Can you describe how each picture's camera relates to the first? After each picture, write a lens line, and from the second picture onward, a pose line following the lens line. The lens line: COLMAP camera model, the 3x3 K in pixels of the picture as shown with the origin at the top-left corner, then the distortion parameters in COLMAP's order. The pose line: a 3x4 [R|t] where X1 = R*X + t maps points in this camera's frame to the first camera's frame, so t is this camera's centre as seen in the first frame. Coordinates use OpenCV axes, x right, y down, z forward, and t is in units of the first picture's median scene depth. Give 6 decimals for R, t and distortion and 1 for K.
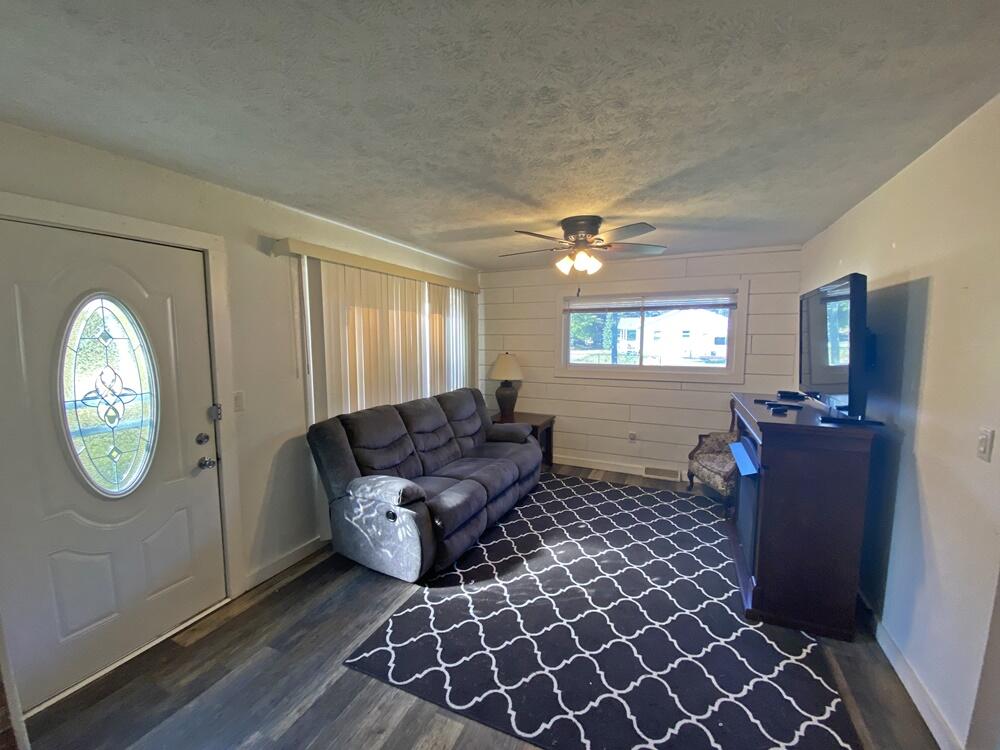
lens RADIAL K [[406.6, 0, 506.1], [0, 406.6, 371.8], [0, 0, 1]] dist [0.002808, -0.001080]
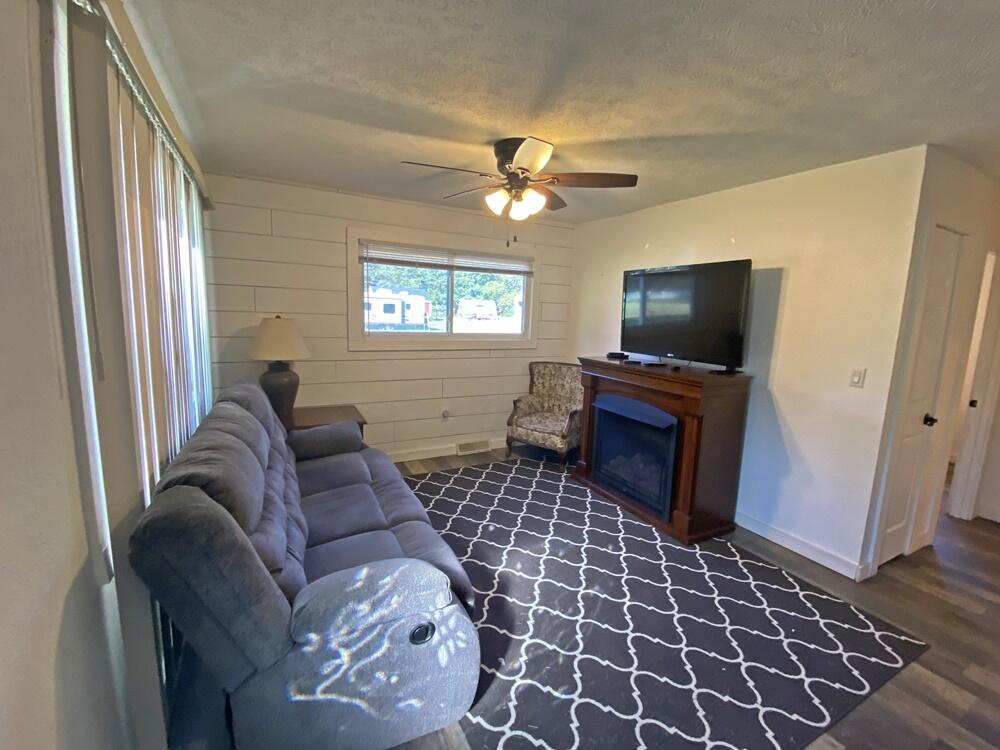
lens RADIAL K [[435.0, 0, 498.1], [0, 435.0, 374.0], [0, 0, 1]] dist [-0.000092, -0.005038]
pose [[0.633337, -0.092963, 0.768272, -0.514507], [0.029753, 0.994950, 0.095863, -0.021415], [-0.773304, -0.037855, 0.632905, 0.489233]]
